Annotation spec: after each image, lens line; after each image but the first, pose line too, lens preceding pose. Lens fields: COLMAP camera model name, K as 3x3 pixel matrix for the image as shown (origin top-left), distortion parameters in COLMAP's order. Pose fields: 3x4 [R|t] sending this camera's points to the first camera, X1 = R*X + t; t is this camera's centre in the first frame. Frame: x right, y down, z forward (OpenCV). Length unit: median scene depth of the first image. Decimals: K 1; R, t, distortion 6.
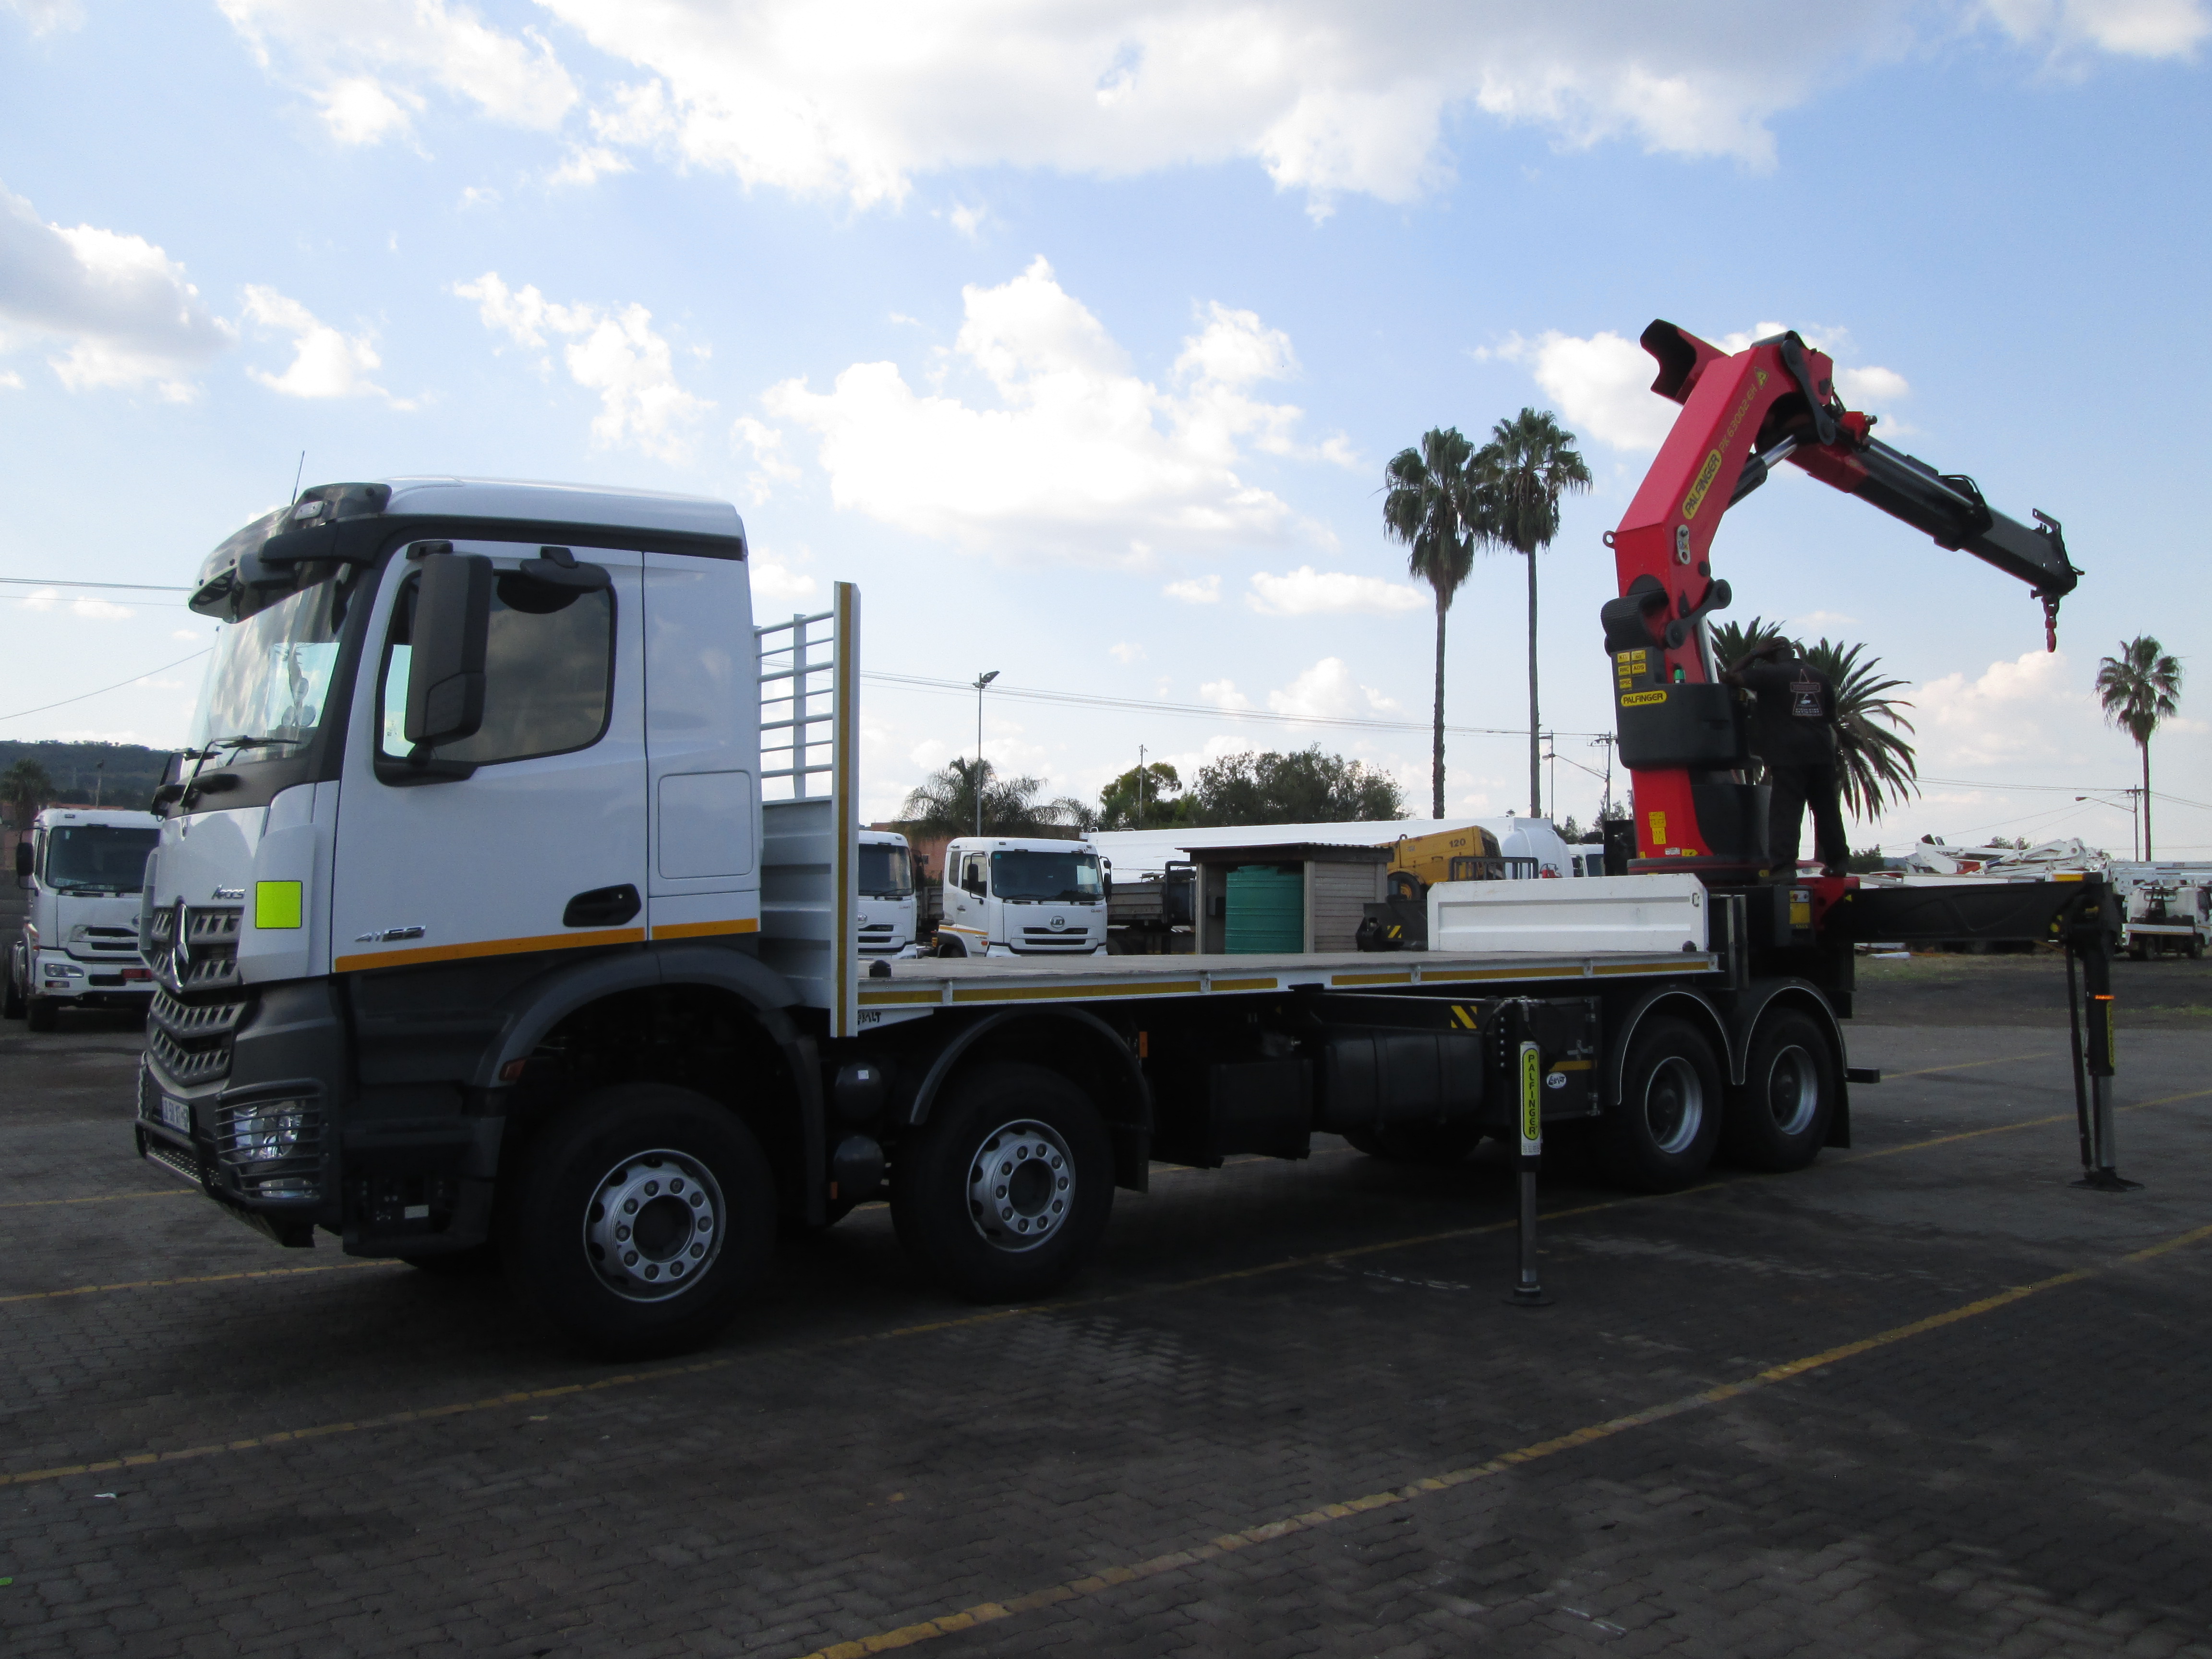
lens RADIAL K [[1817.3, 0, 1106.0], [0, 1817.3, 829.5], [0, 0, 1]] dist [-0.062375, 0.001626]
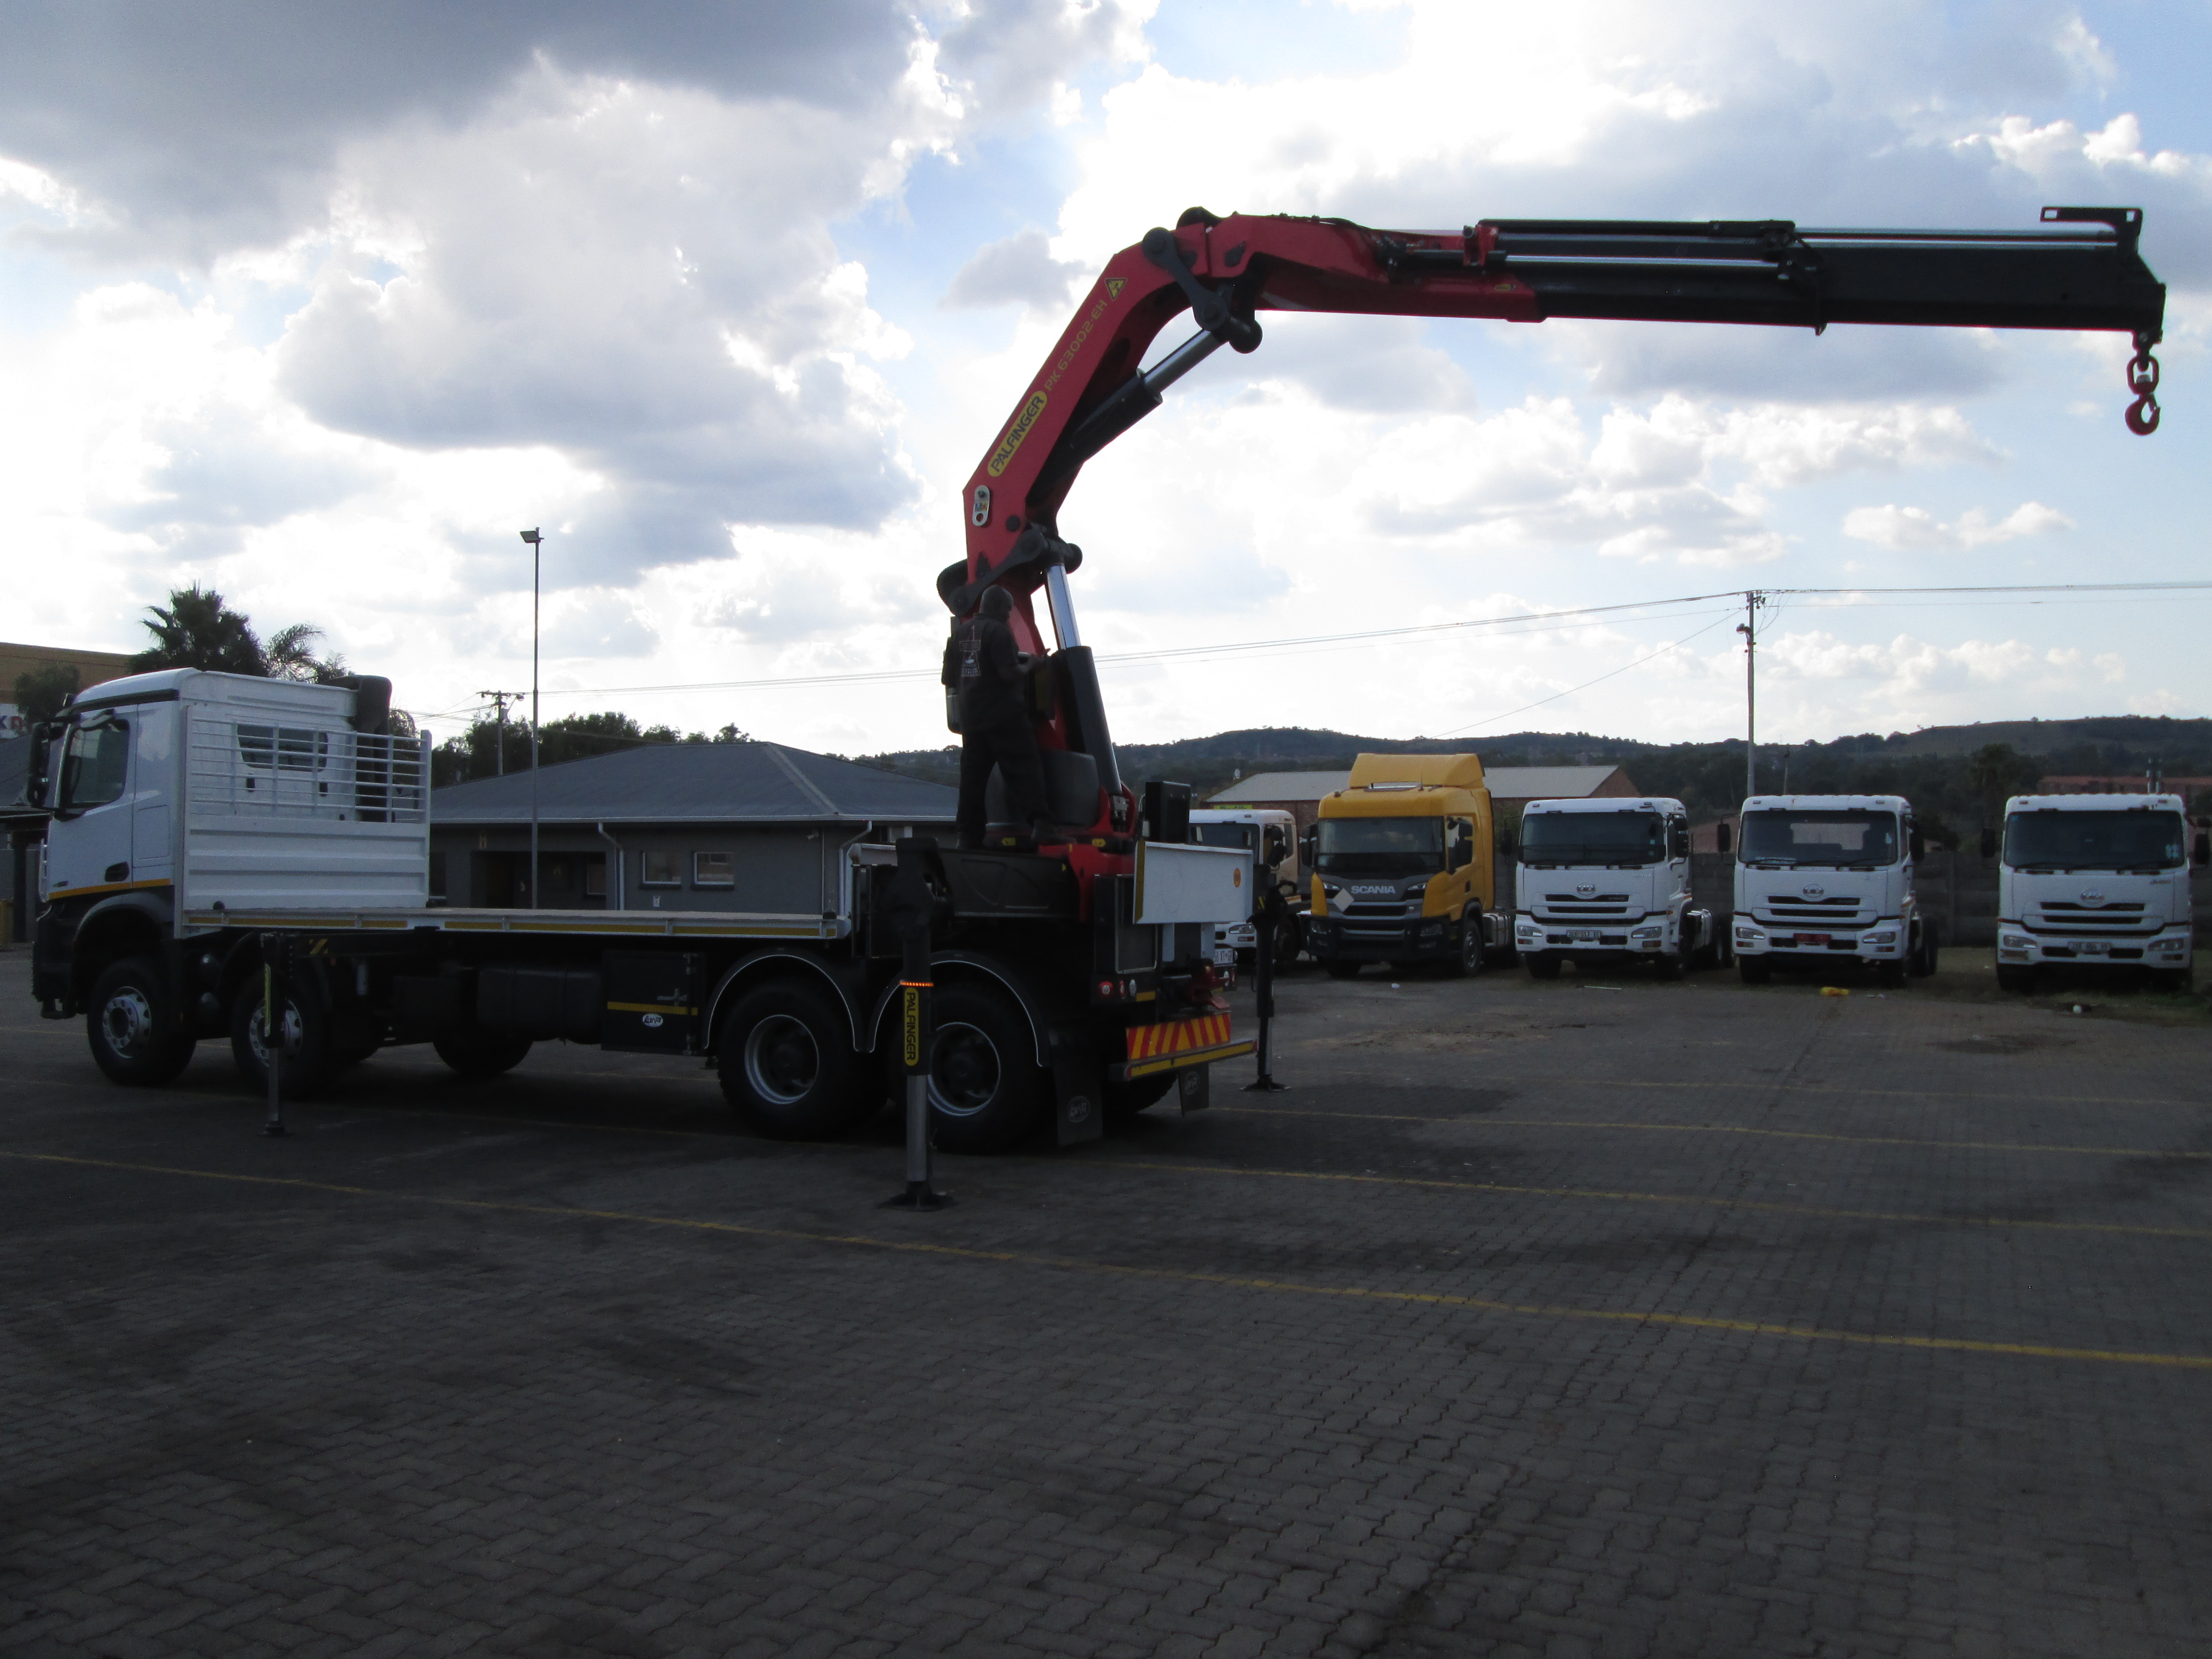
lens RADIAL K [[1695.9, 0, 1106.0], [0, 1695.9, 829.5], [0, 0, 1]] dist [0.005746, 0.002554]
pose [[0.449406, -0.021358, -0.893072, 1.365084], [0.033657, 0.999409, -0.006965, 0.029809], [0.892693, -0.026928, 0.449859, 0.750181]]
